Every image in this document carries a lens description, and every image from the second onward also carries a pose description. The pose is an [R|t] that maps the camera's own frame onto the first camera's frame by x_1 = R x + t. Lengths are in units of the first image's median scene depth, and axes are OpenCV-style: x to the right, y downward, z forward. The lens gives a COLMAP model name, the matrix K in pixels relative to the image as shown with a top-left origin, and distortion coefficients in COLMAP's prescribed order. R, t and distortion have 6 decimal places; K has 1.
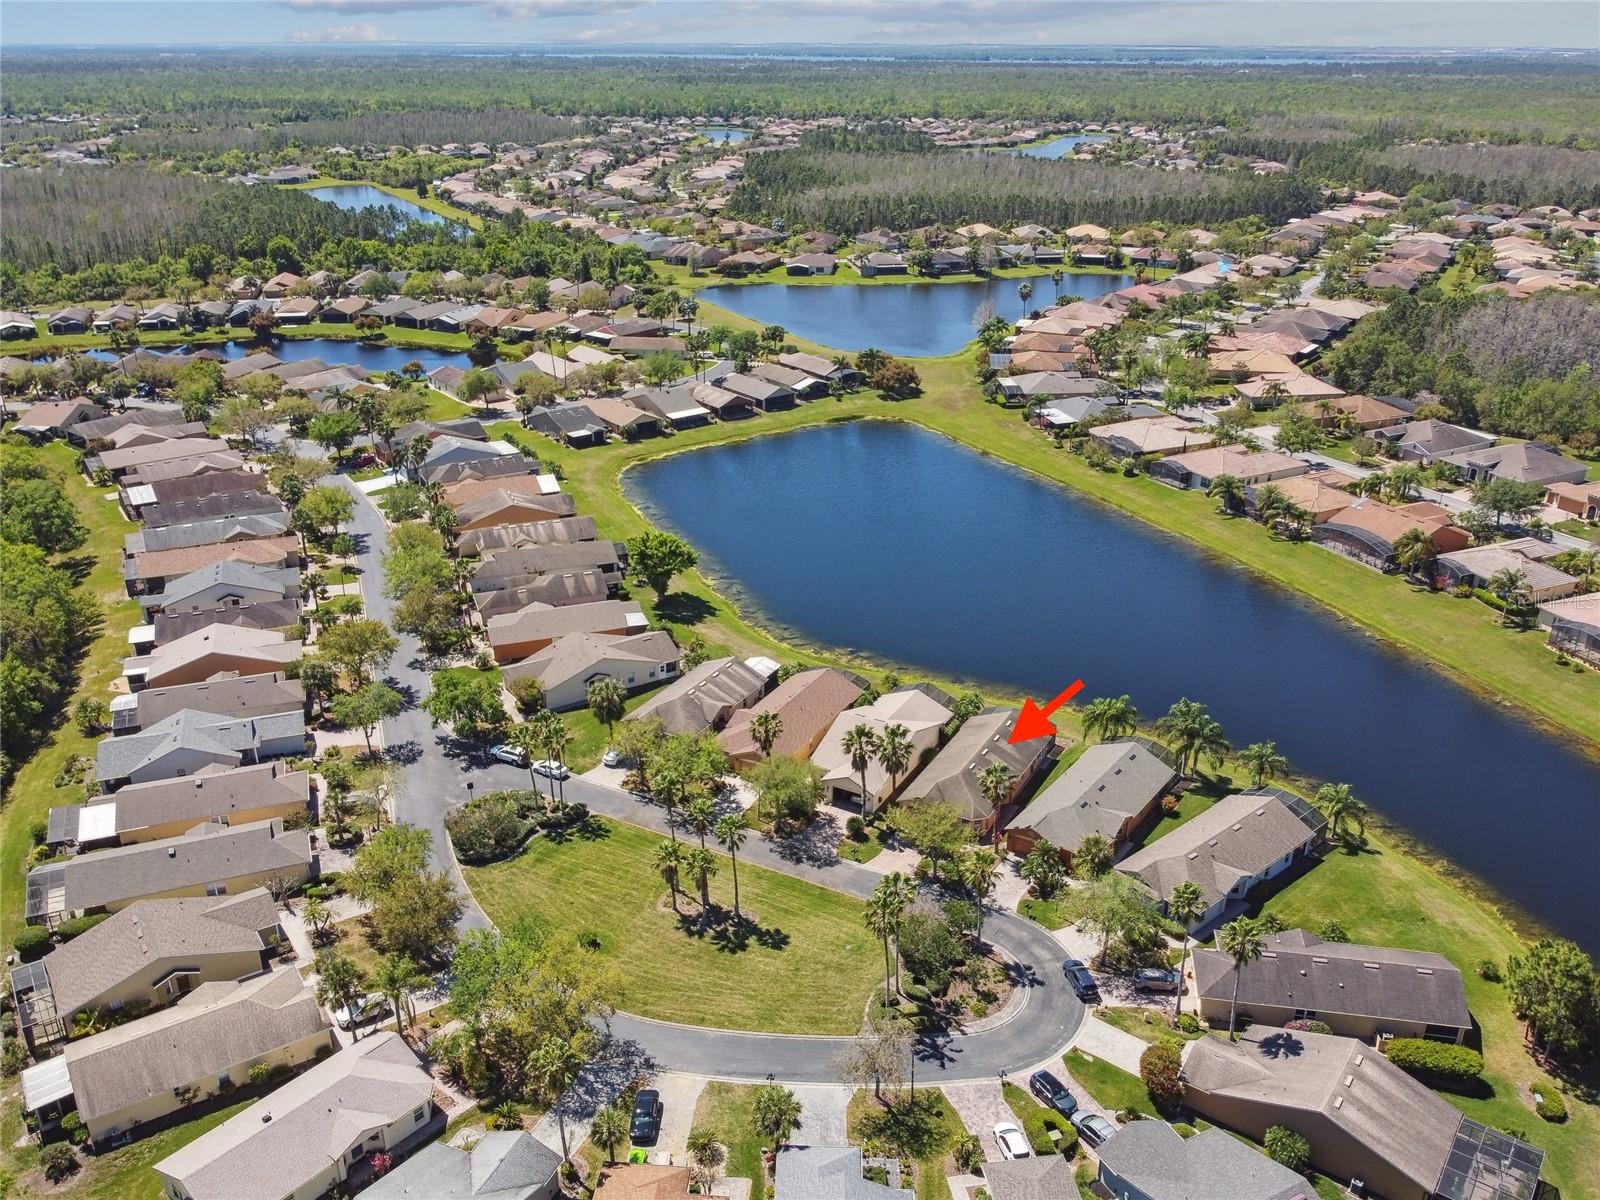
lens RADIAL K [[1299.5, 0, 800.0], [0, 1299.5, 600.0], [0, 0, 1]] dist [-0.006896, -0.014747]
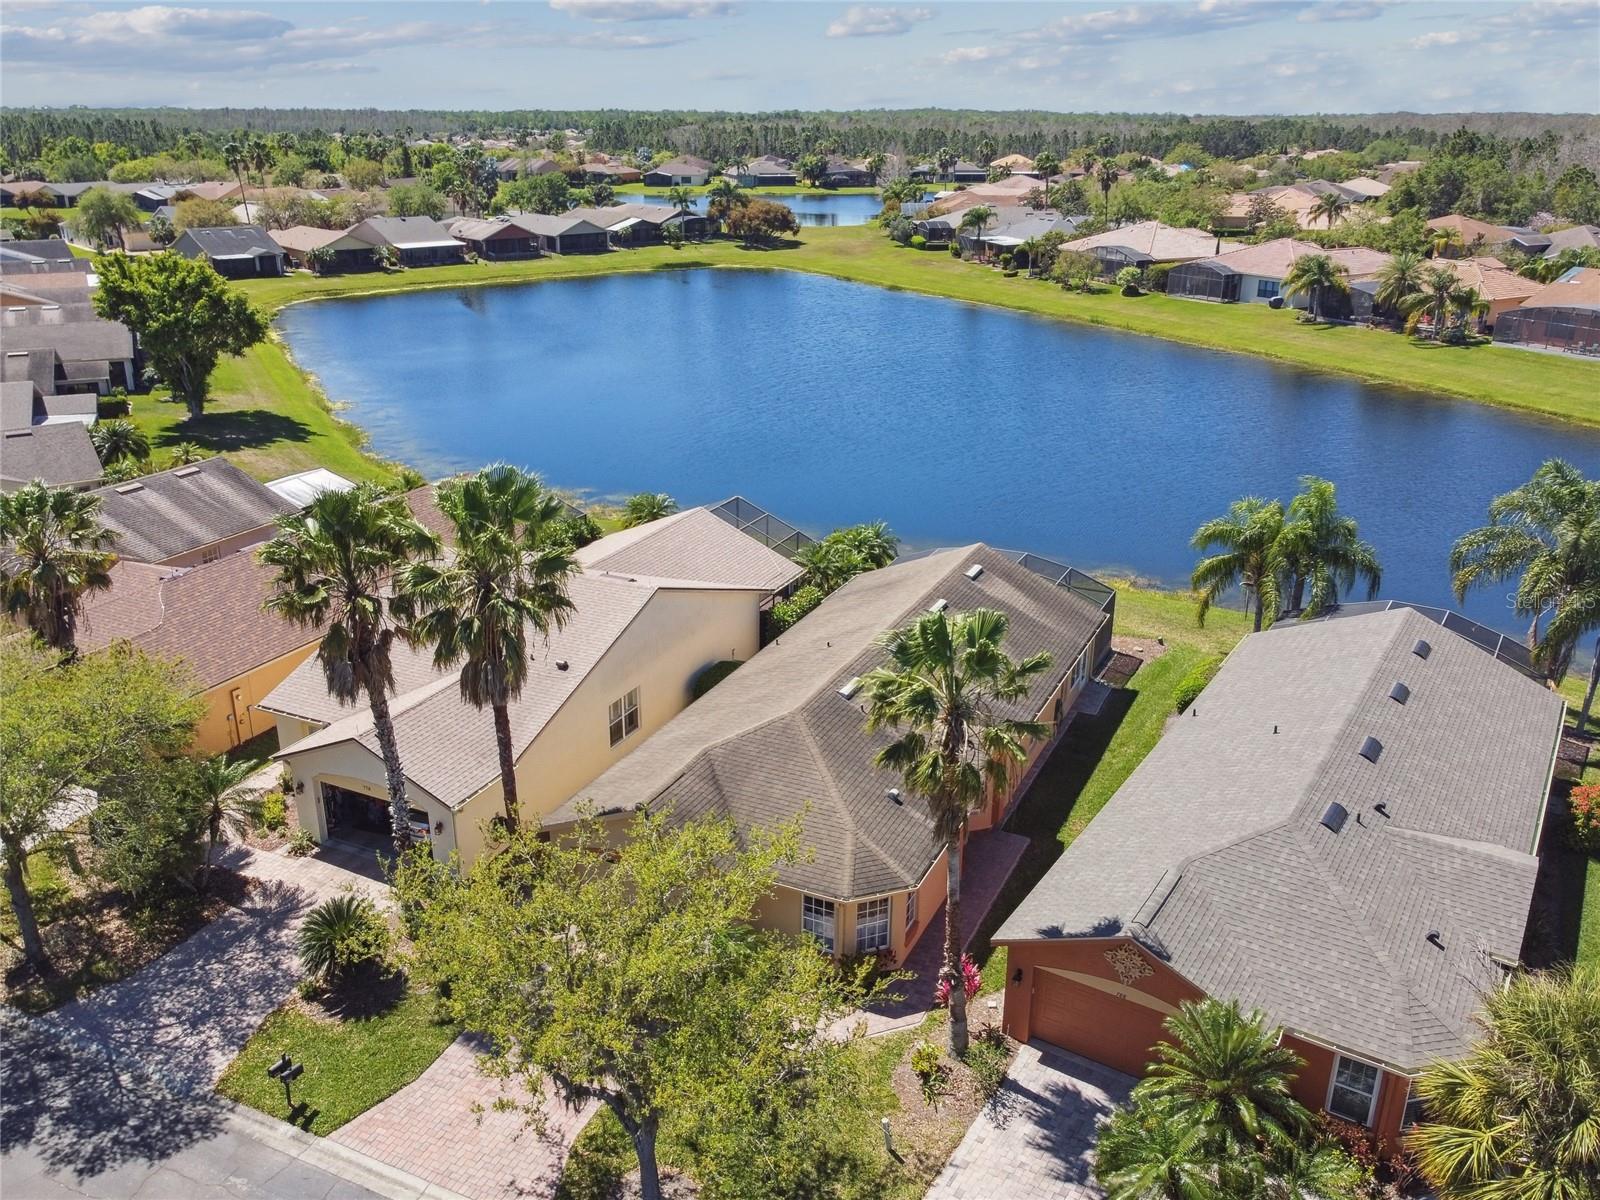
lens RADIAL K [[1293.2, 0, 792.0], [0, 1293.2, 596.8], [0, 0, 1]] dist [-0.000248, -0.007243]
pose [[0.998329, -0.020305, 0.054107, 0.059545], [0.022701, 0.998771, -0.044052, 0.067190], [-0.053146, 0.045206, 0.997563, 0.411838]]
